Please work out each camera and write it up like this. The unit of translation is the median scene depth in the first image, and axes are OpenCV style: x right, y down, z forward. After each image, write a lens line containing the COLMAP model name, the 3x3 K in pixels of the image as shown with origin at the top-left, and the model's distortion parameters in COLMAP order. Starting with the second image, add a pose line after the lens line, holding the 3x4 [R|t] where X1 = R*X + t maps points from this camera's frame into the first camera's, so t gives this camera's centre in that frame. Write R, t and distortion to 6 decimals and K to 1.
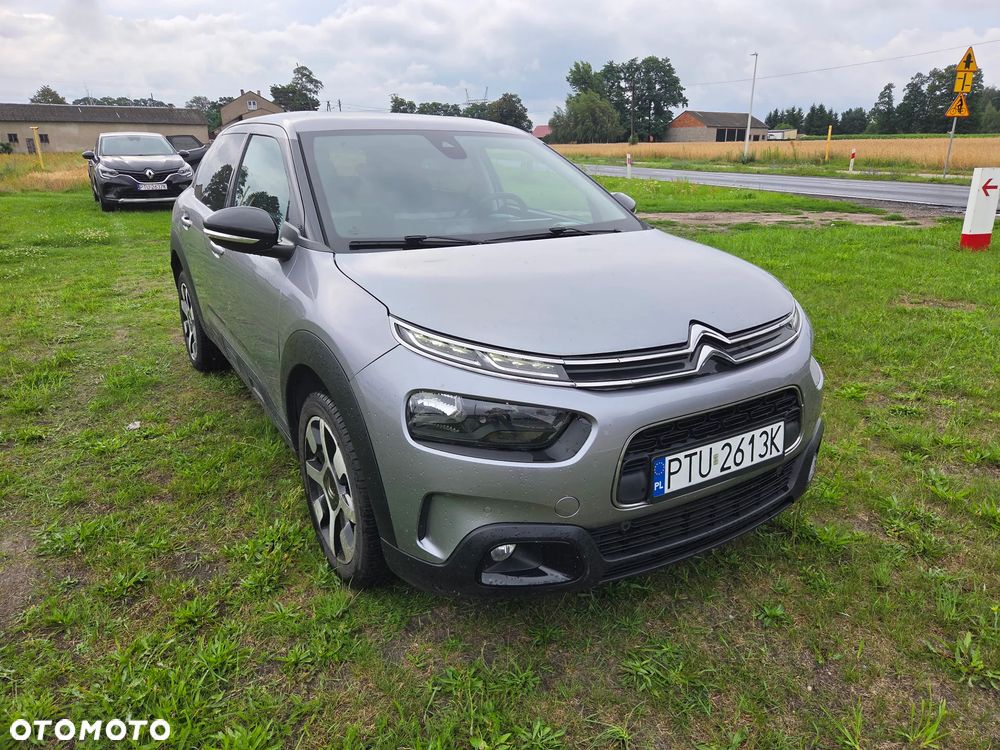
lens RADIAL K [[673.1, 0, 505.2], [0, 673.1, 375.1], [0, 0, 1]] dist [0.066702, -0.049045]
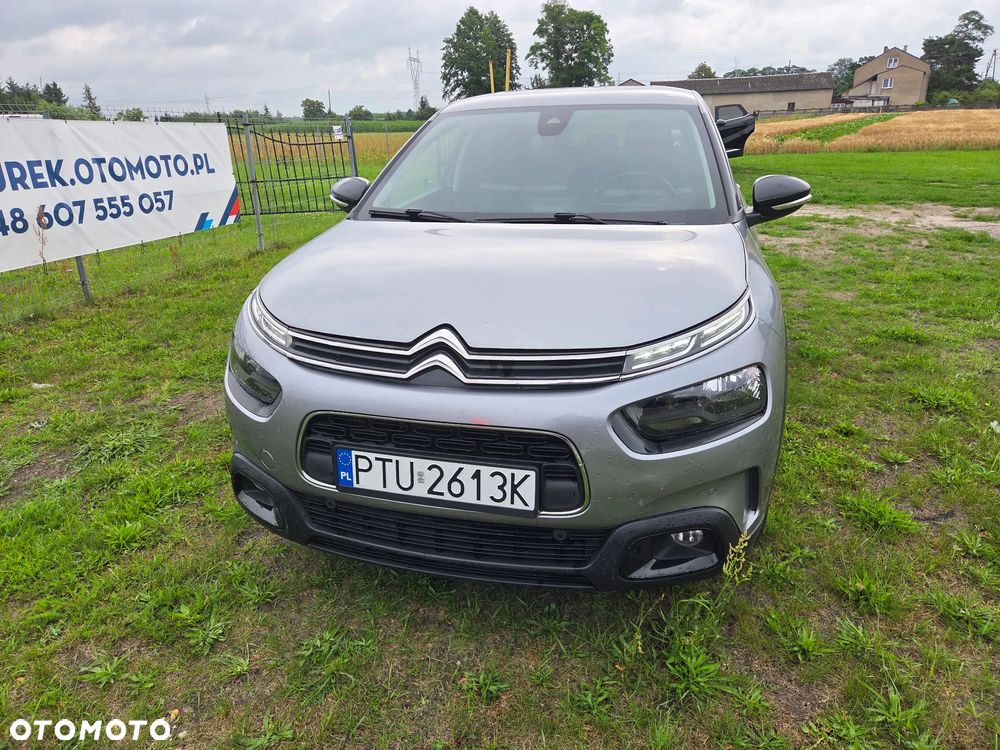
lens RADIAL K [[673.1, 0, 500.7], [0, 673.1, 375.5], [0, 0, 1]] dist [0.066702, -0.049045]
pose [[0.672291, 0.243270, -0.699174, 0.810608], [-0.211391, 0.968225, 0.133620, -0.125417], [0.709463, 0.057968, 0.702354, 0.354447]]
